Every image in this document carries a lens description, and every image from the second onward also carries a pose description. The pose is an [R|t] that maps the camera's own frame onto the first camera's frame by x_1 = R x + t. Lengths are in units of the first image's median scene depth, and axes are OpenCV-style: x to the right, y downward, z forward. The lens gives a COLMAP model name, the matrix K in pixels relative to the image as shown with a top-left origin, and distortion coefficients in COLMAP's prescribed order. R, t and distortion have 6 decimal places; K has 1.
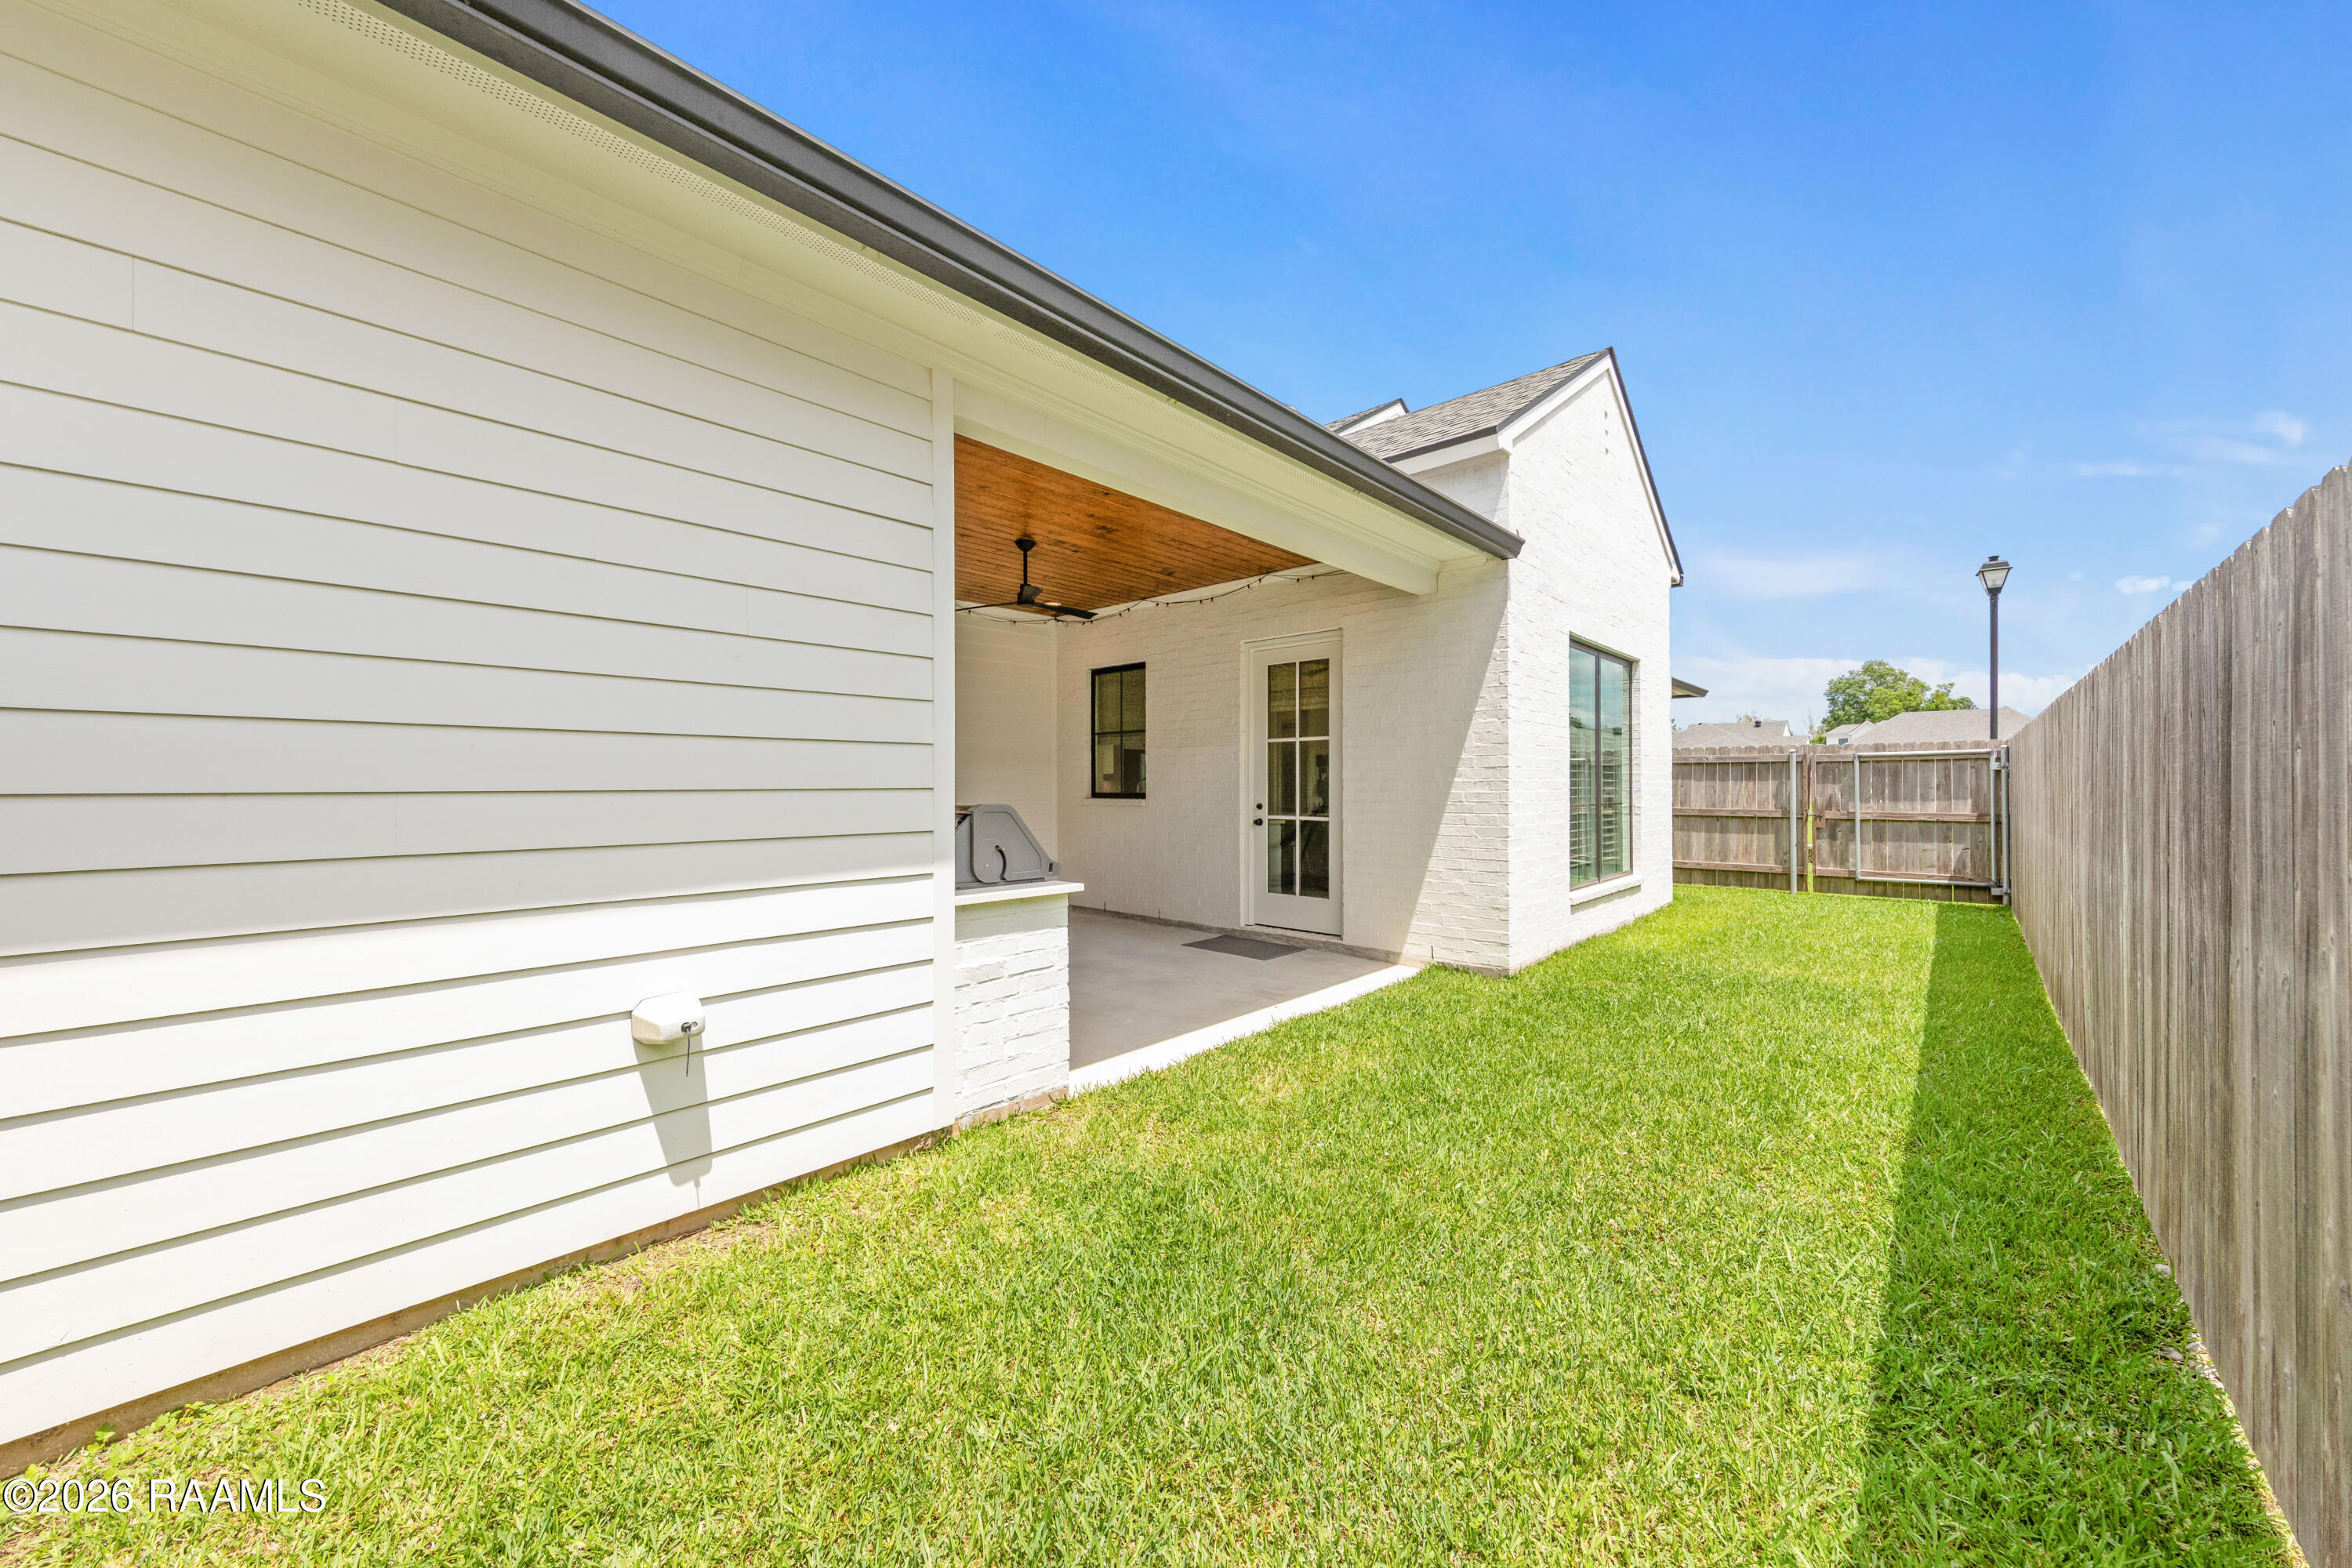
lens RADIAL K [[879.6, 0, 1179.0], [0, 879.6, 784.7], [0, 0, 1]] dist [0.000680, 0.000007]
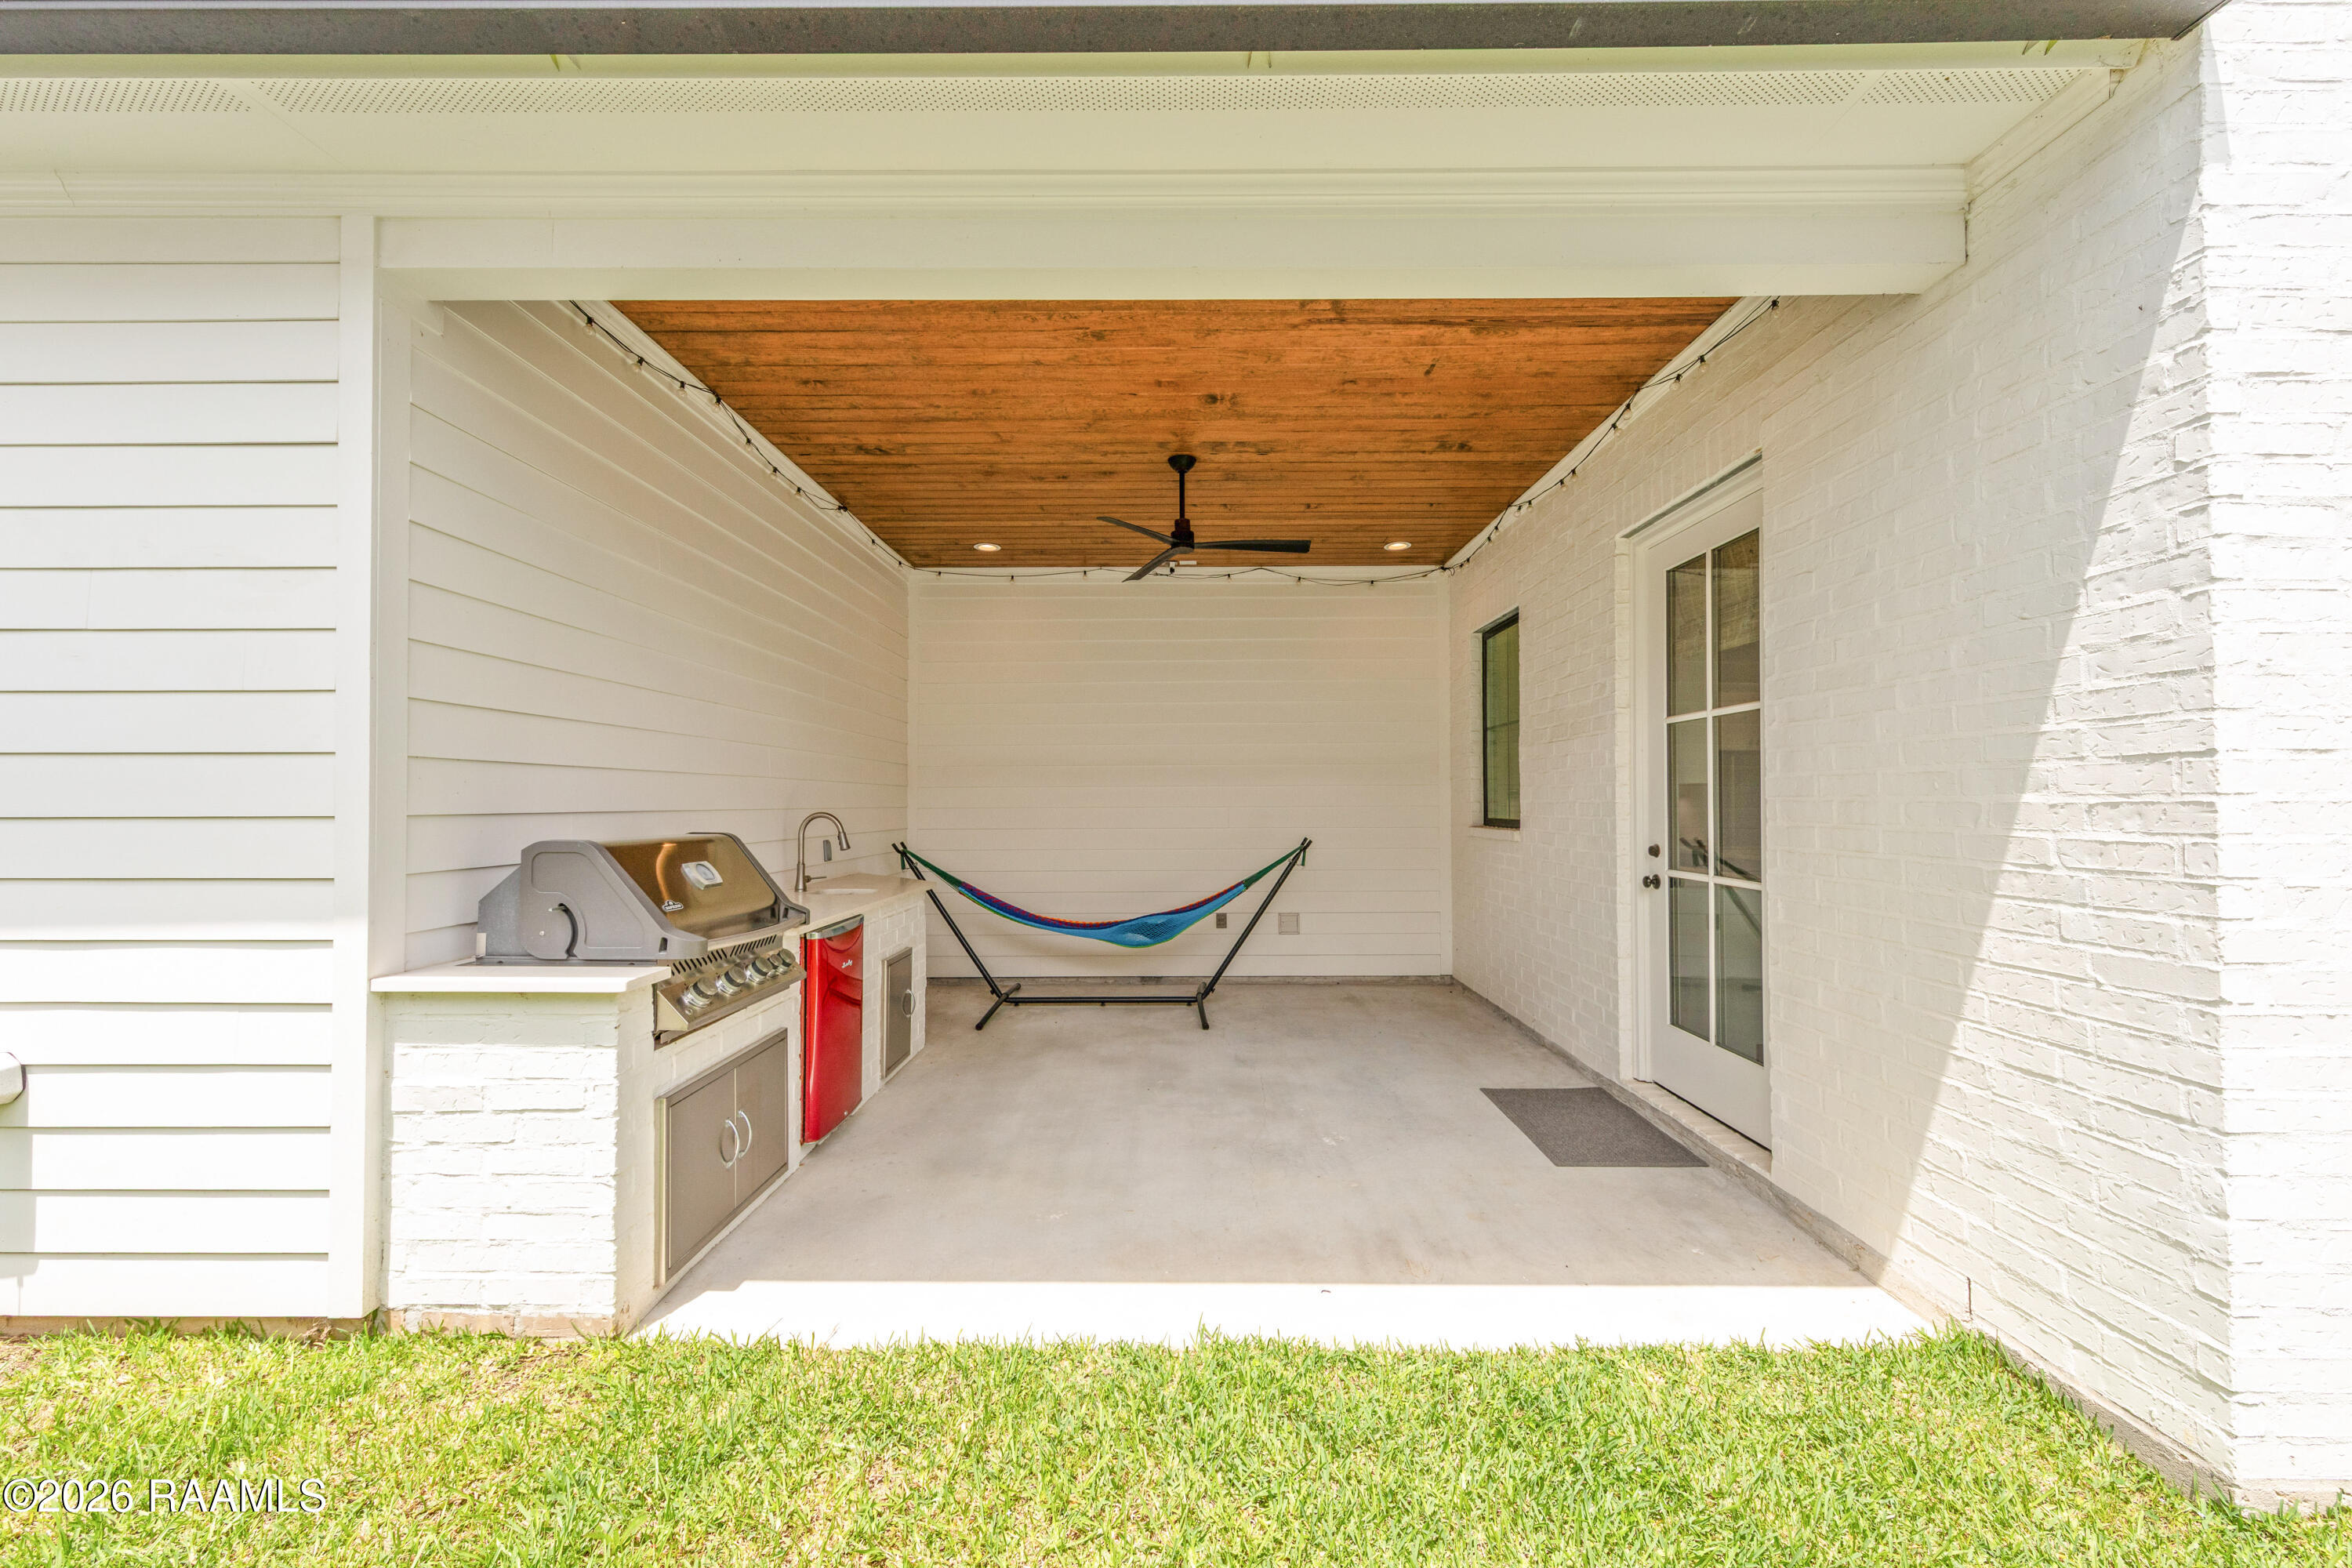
lens RADIAL K [[893.3, 0, 1176.5], [0, 893.3, 786.4], [0, 0, 1]] dist [0.002040, -0.000113]
pose [[0.658140, -0.012736, -0.752787, 0.353380], [-0.001355, 0.999835, -0.018100, -0.003521], [0.752894, 0.012932, 0.658015, 0.535434]]
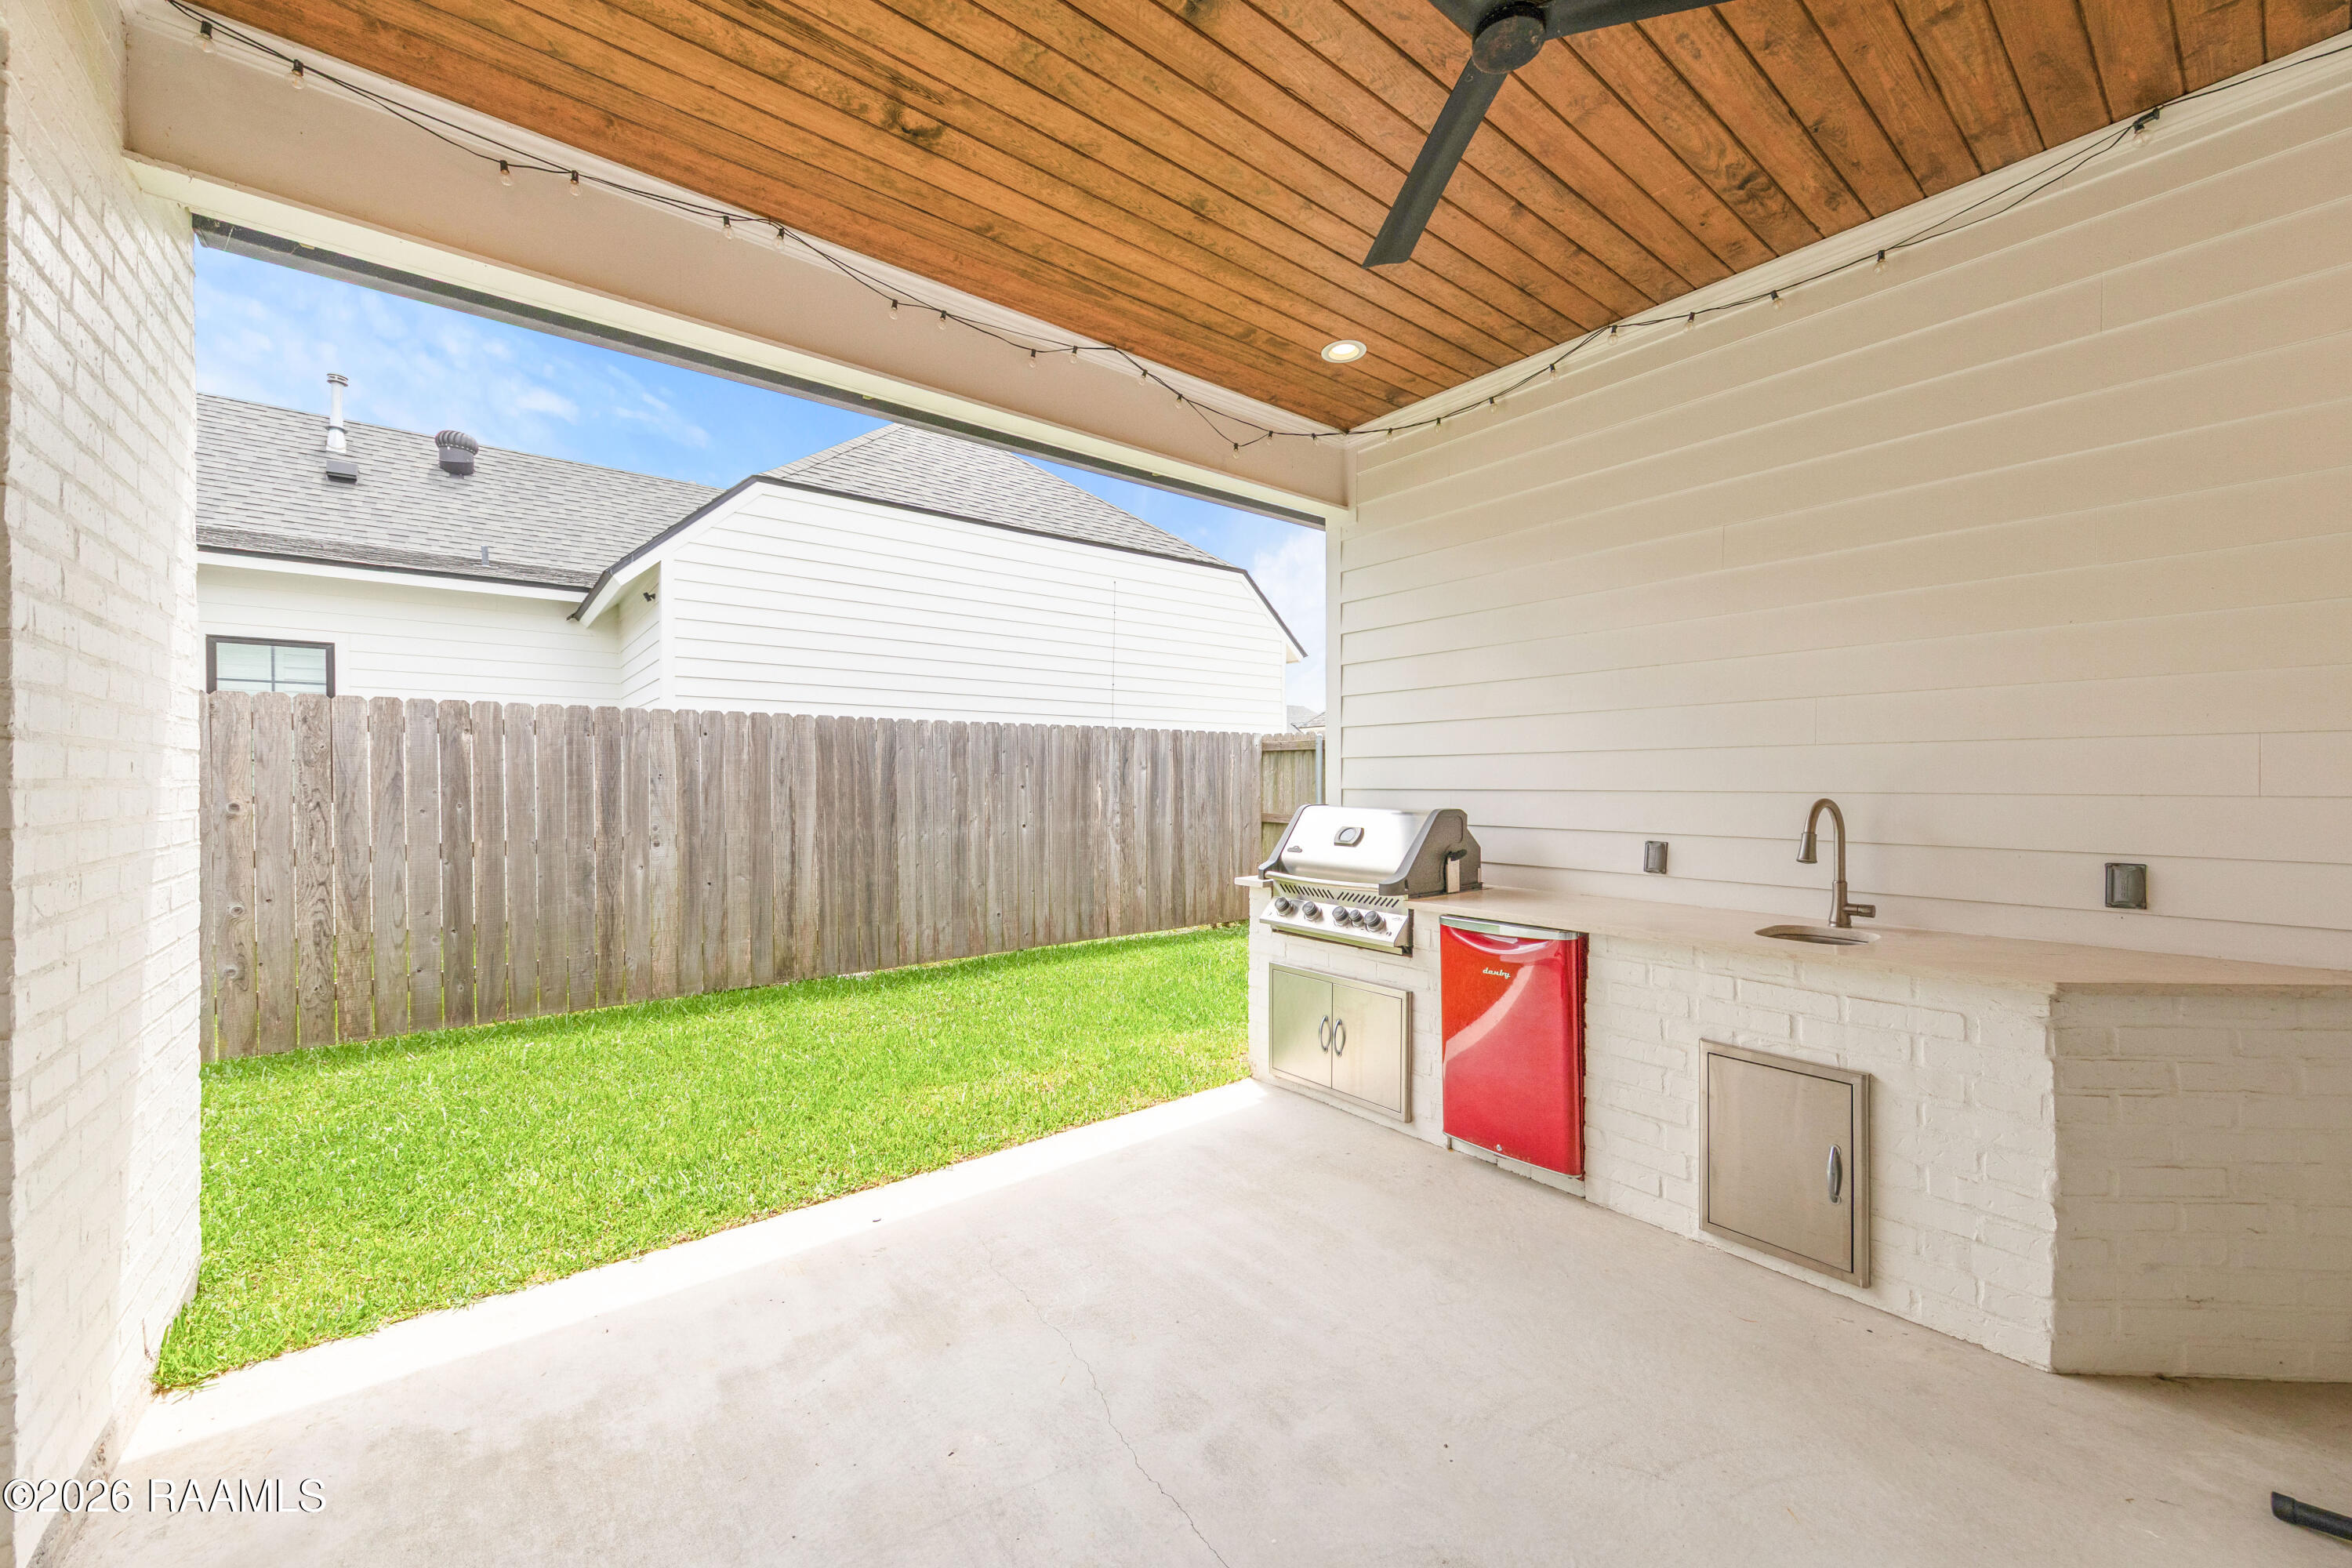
lens RADIAL K [[893.3, 0, 1178.5], [0, 893.3, 782.2], [0, 0, 1]] dist [0.002040, -0.000113]
pose [[-0.985604, 0.002063, 0.169060, -0.177338], [0.002782, 0.999988, 0.004015, -0.005693], [-0.169050, 0.004427, -0.985598, 1.333713]]
